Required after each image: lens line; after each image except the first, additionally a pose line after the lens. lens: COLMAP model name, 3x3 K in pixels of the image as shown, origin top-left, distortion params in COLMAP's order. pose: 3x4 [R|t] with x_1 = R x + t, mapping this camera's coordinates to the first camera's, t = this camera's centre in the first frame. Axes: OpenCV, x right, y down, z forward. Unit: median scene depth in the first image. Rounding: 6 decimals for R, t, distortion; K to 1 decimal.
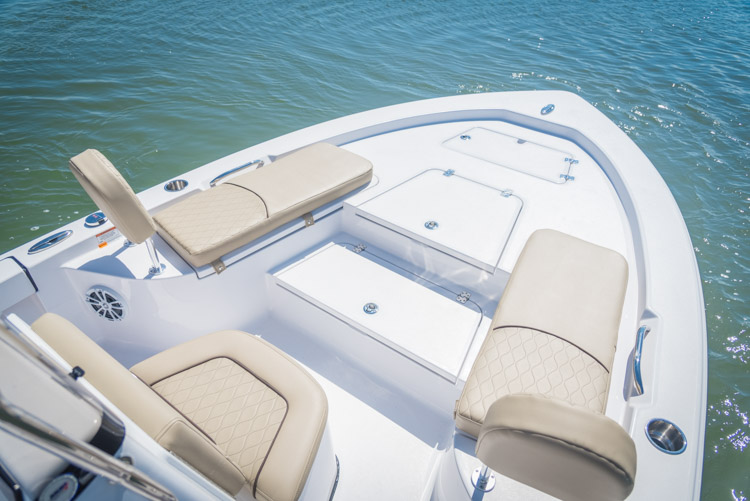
lens RADIAL K [[504.6, 0, 375.0], [0, 504.6, 250.5], [0, 0, 1]] dist [0.010541, -0.003752]
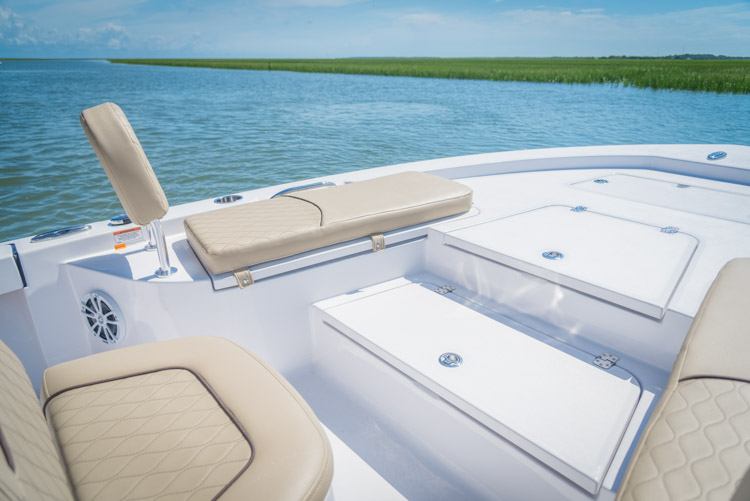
lens RADIAL K [[499.3, 0, 375.0], [0, 499.3, 250.5], [0, 0, 1]] dist [-0.001017, -0.003067]
pose [[0.970630, 0.046373, -0.236065, 0.042056], [-0.109211, 0.959248, -0.260609, 0.158935], [0.214360, 0.278736, 0.936139, 0.351122]]
